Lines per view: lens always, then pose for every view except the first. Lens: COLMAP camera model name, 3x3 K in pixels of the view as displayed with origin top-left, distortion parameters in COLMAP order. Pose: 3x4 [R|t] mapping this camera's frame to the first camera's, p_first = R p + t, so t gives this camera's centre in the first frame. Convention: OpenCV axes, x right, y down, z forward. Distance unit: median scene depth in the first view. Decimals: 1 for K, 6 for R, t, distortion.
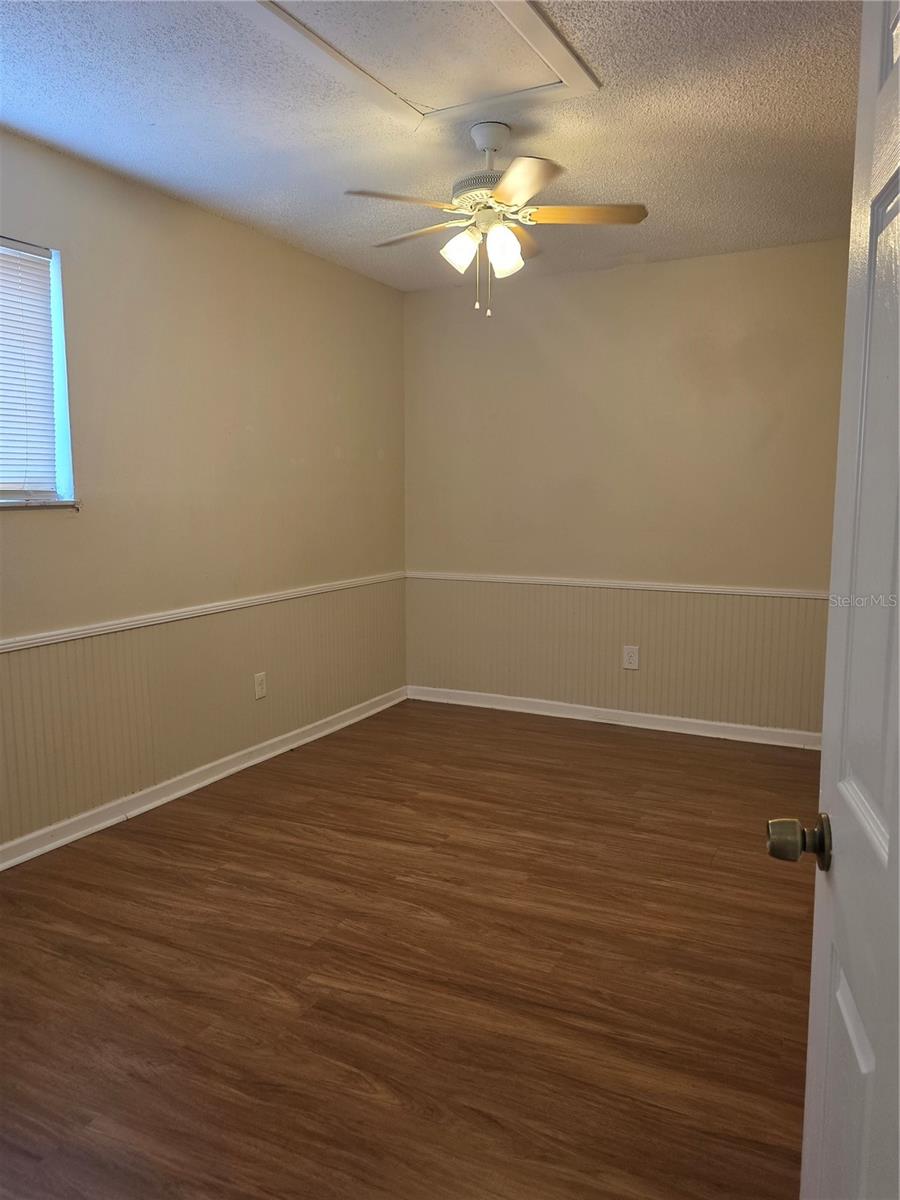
lens RADIAL K [[875.4, 0, 451.4], [0, 875.4, 597.8], [0, 0, 1]] dist [0.064414, -0.067489]
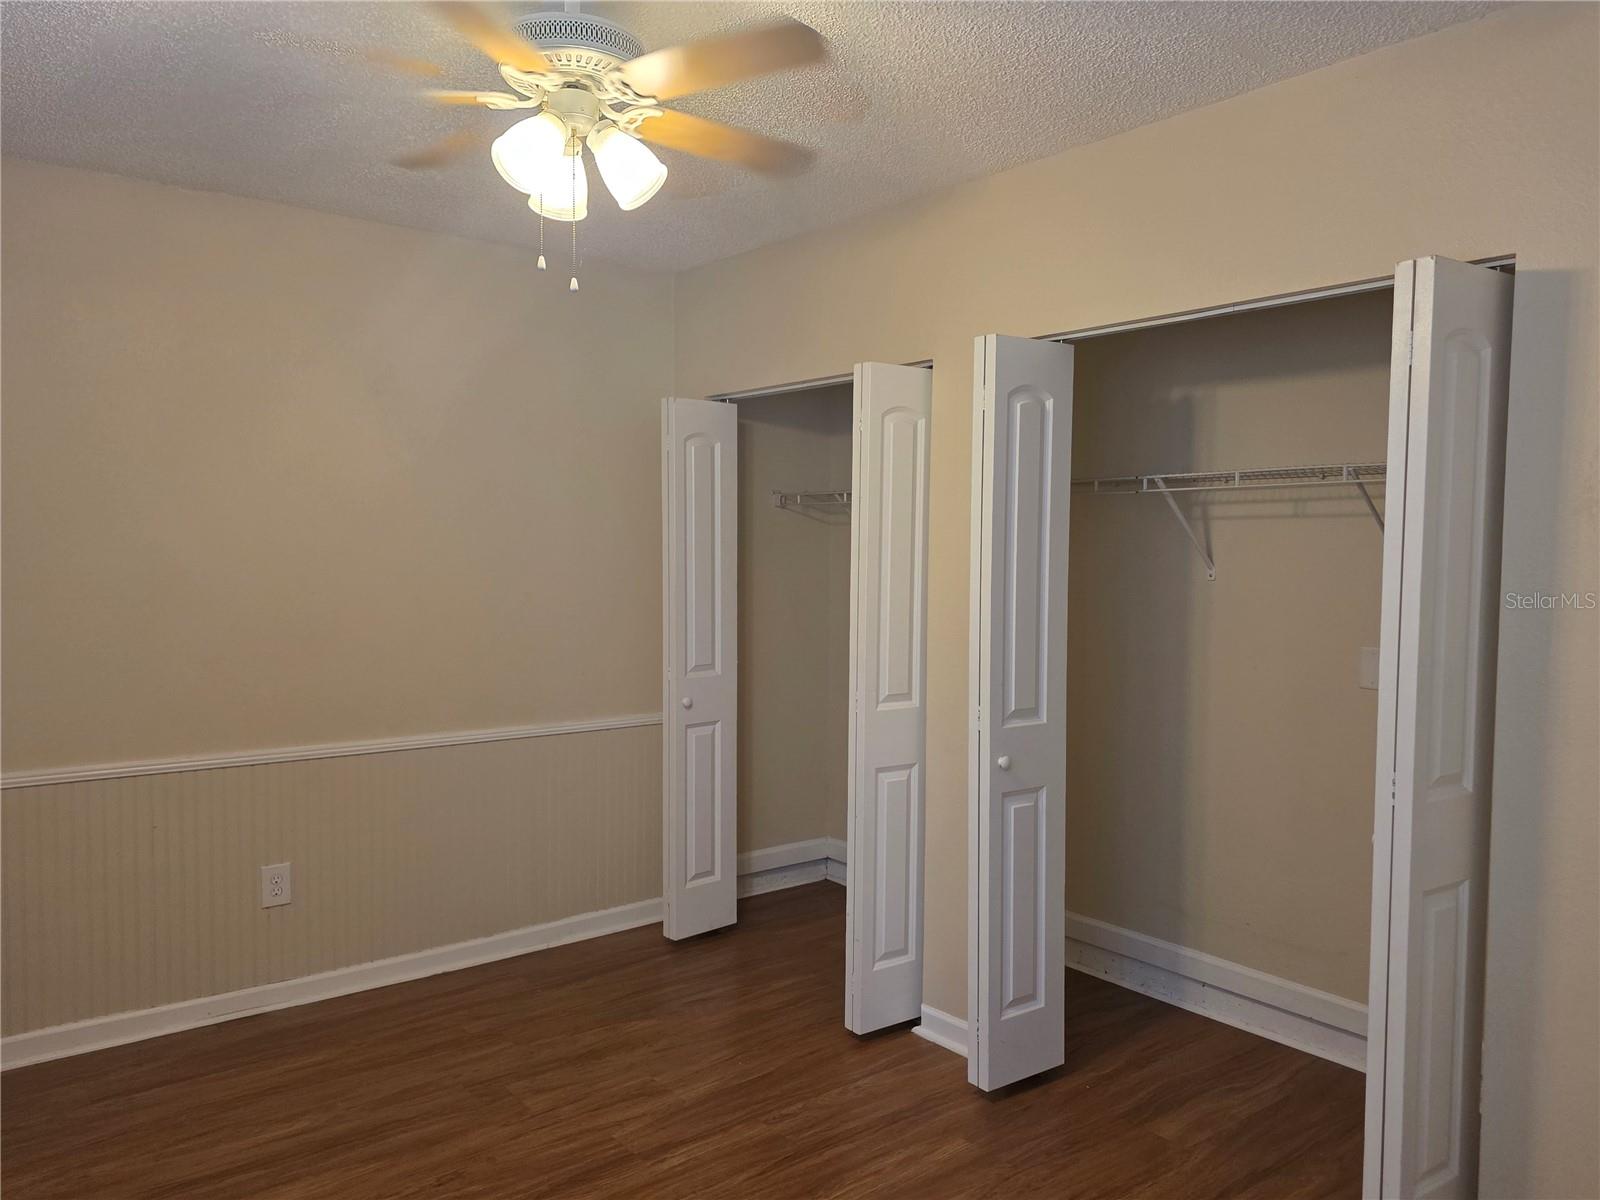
lens RADIAL K [[1167.1, 0, 797.3], [0, 1167.1, 605.4], [0, 0, 1]] dist [0.064414, -0.067489]
pose [[0.430504, -0.046982, 0.901365, -0.408414], [0.109611, 0.993974, -0.000543, -0.091420], [-0.895908, 0.099033, 0.433060, 0.458383]]
